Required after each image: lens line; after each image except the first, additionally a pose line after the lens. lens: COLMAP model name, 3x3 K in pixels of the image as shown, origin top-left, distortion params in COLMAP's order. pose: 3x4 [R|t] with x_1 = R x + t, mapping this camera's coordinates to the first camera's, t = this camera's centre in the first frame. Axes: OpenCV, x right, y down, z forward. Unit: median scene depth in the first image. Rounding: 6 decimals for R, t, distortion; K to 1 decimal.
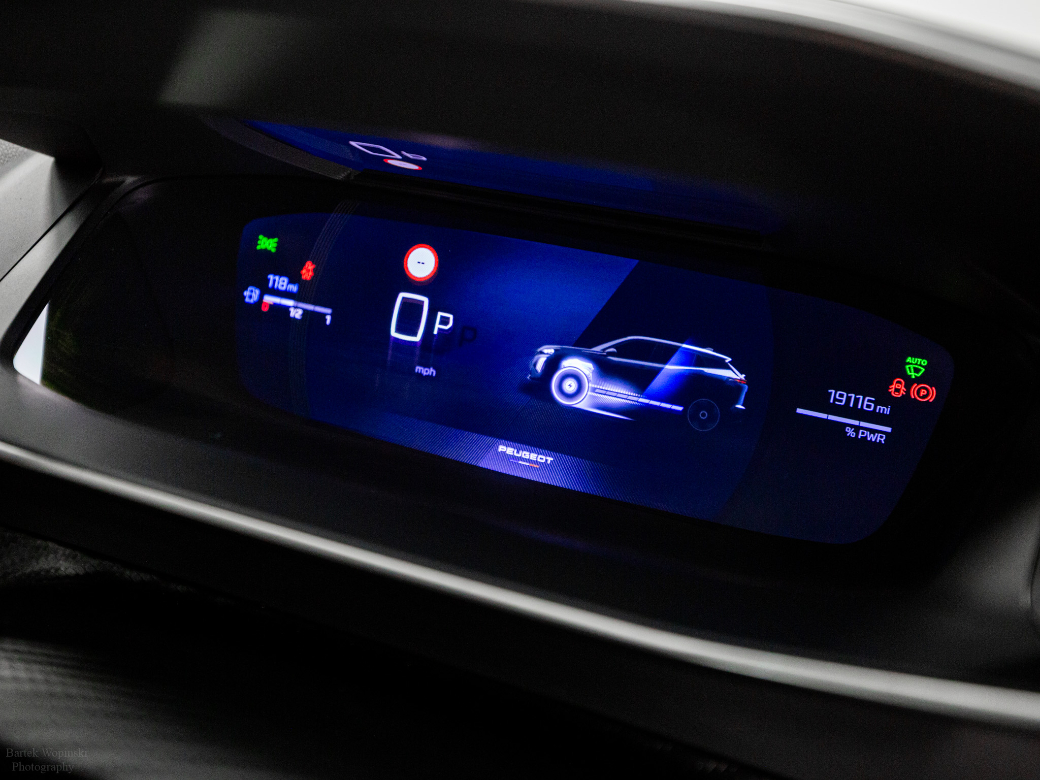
lens RADIAL K [[1107.5, 0, 520.0], [0, 1107.5, 390.0], [0, 0, 1]] dist [-0.008838, -0.020042]
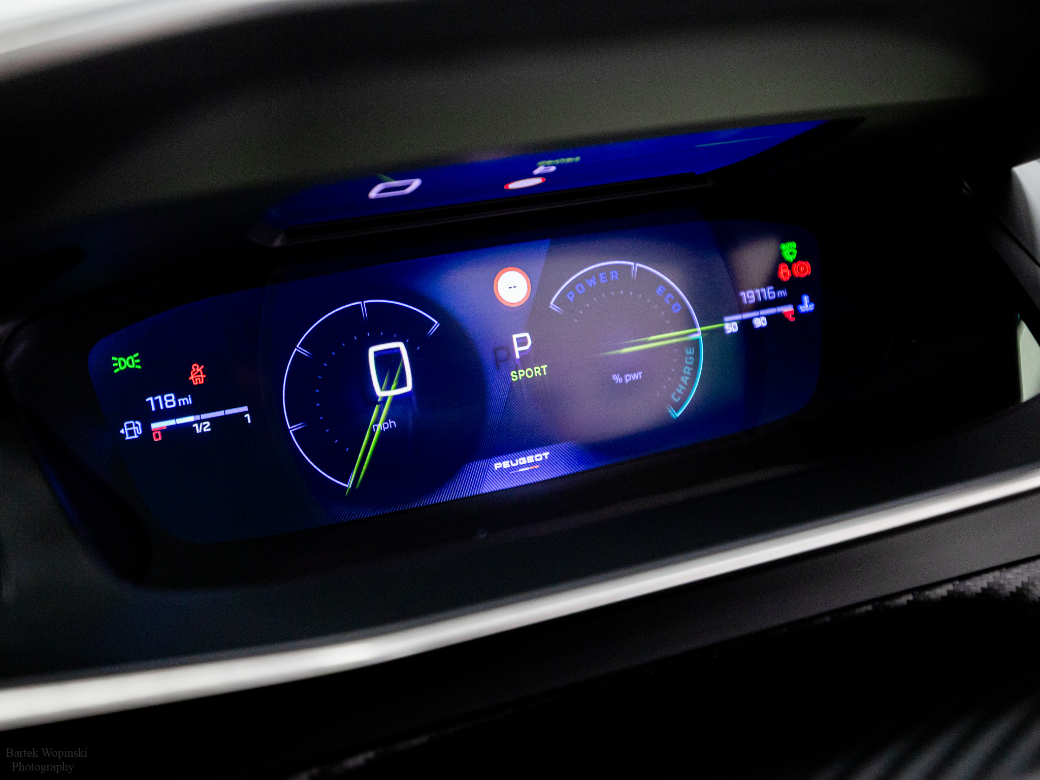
lens RADIAL K [[1131.7, 0, 520.0], [0, 1131.7, 390.0], [0, 0, 1]] dist [-0.027500, 0.011279]
pose [[0.705852, -0.358687, 0.610833, -0.587952], [0.356882, 0.924955, 0.130744, -0.131645], [-0.611889, 0.125710, 0.780890, 0.213160]]
